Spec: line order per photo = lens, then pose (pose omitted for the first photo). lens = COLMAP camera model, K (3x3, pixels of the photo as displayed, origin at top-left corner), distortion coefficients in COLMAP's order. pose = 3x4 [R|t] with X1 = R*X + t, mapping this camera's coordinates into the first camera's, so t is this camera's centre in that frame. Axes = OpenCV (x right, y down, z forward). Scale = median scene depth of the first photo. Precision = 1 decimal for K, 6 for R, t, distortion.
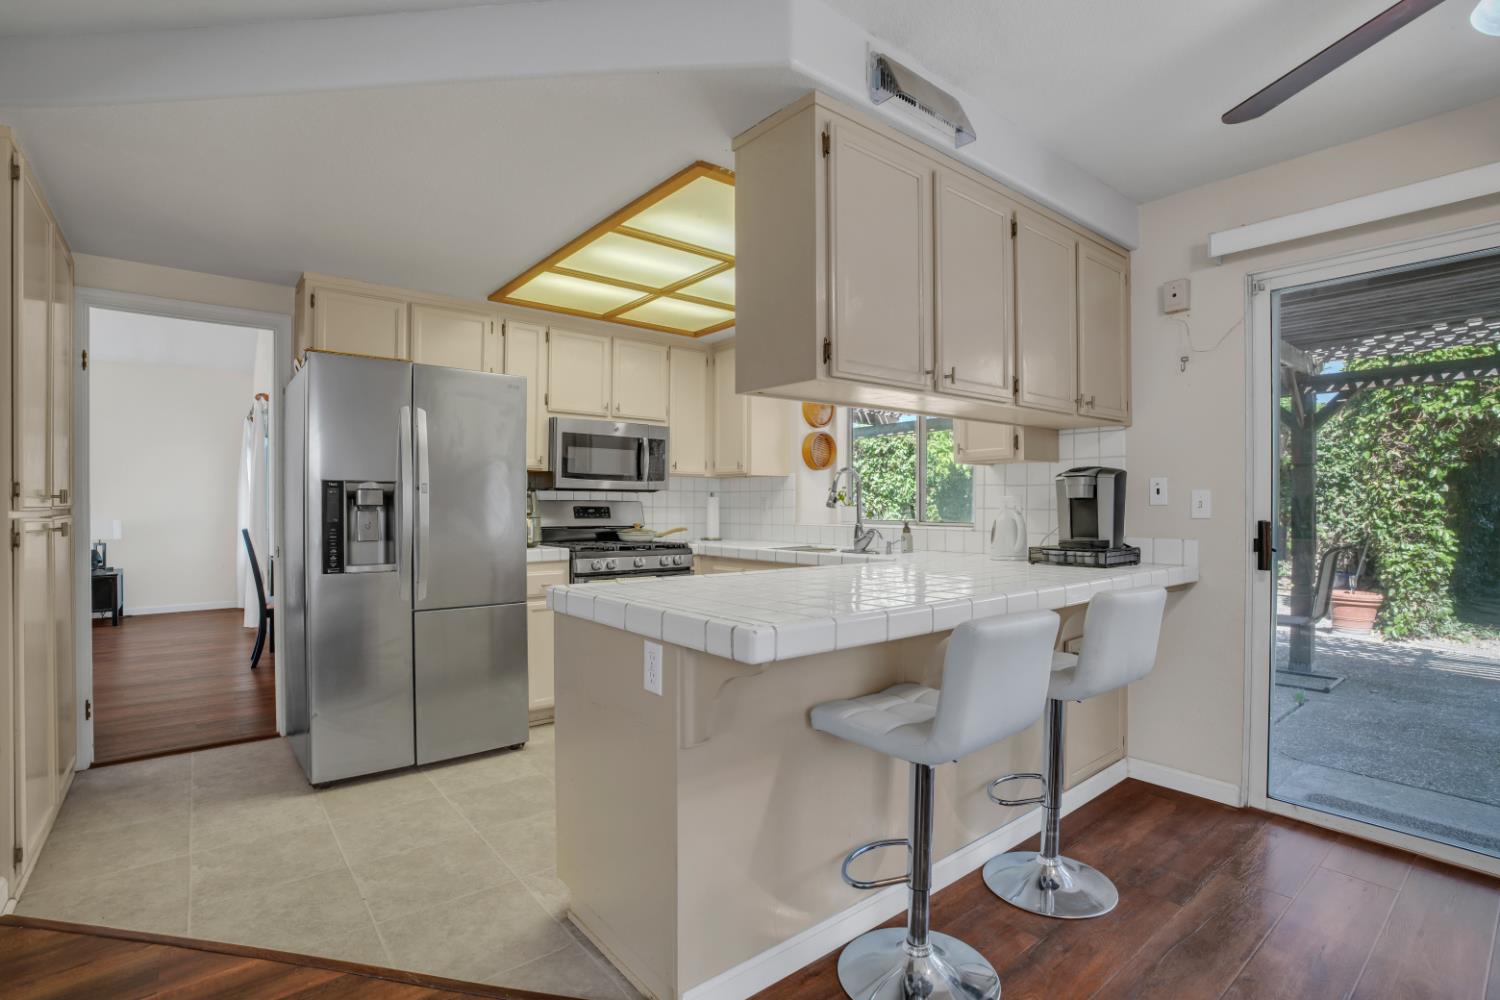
lens RADIAL K [[703.2, 0, 746.7], [0, 703.2, 506.9], [0, 0, 1]] dist [-0.020890, 0.002642]
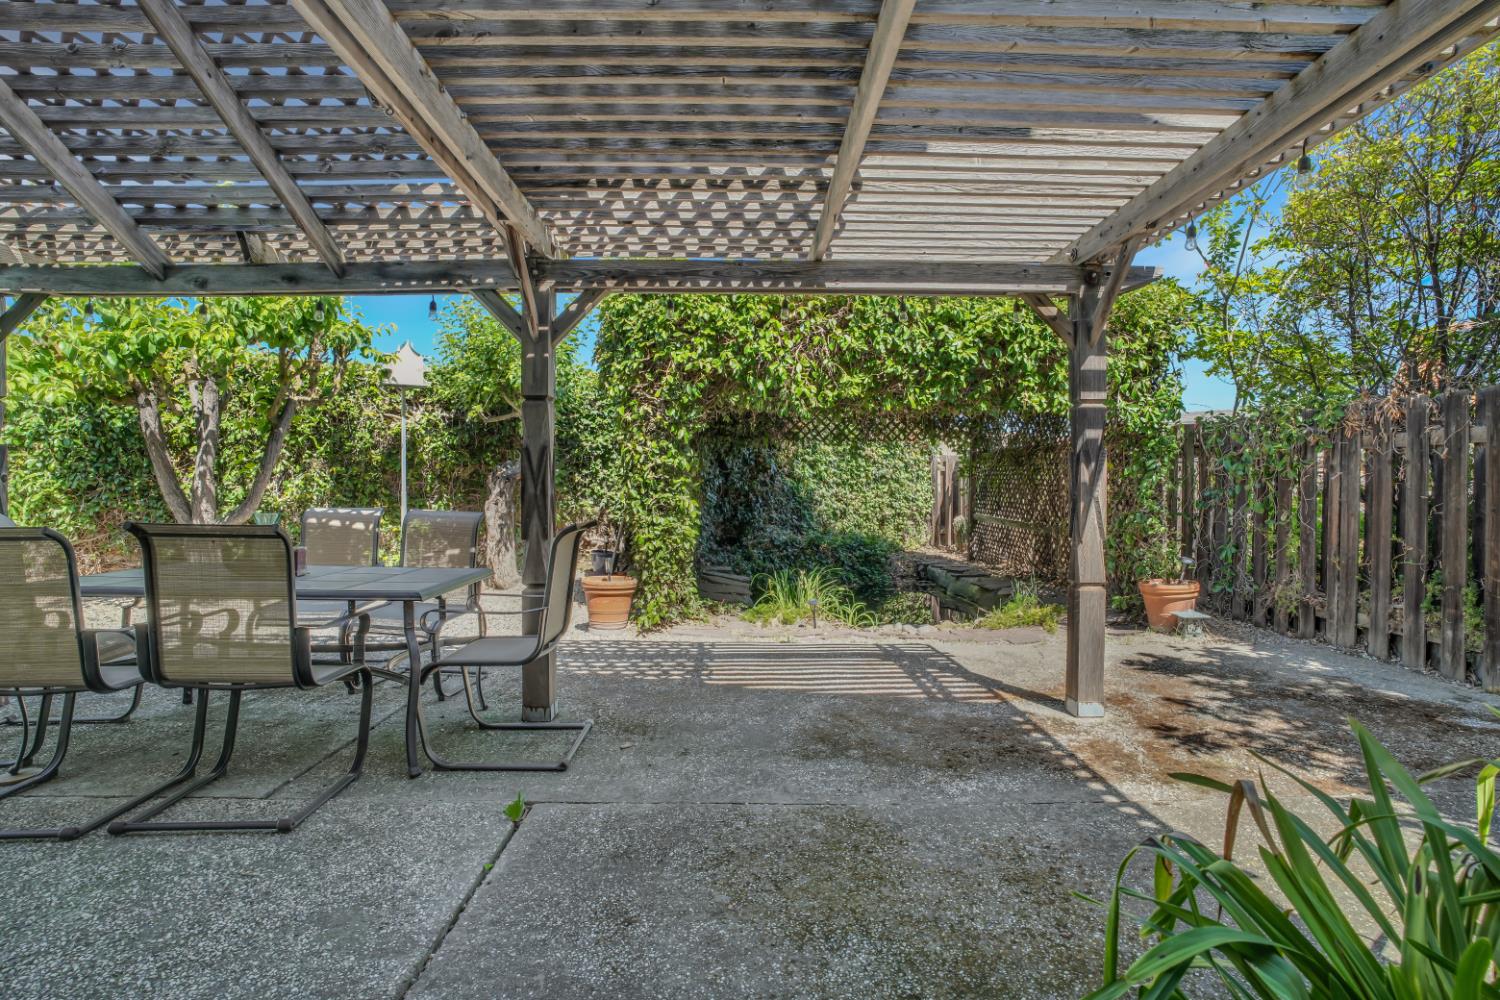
lens RADIAL K [[719.3, 0, 747.3], [0, 719.3, 500.5], [0, 0, 1]] dist [-0.026660, 0.000574]
pose [[0.628685, -0.013205, 0.777548, 0.335533], [0.001588, 0.999876, 0.015696, 0.019210], [-0.777658, -0.008633, 0.628628, 0.358014]]
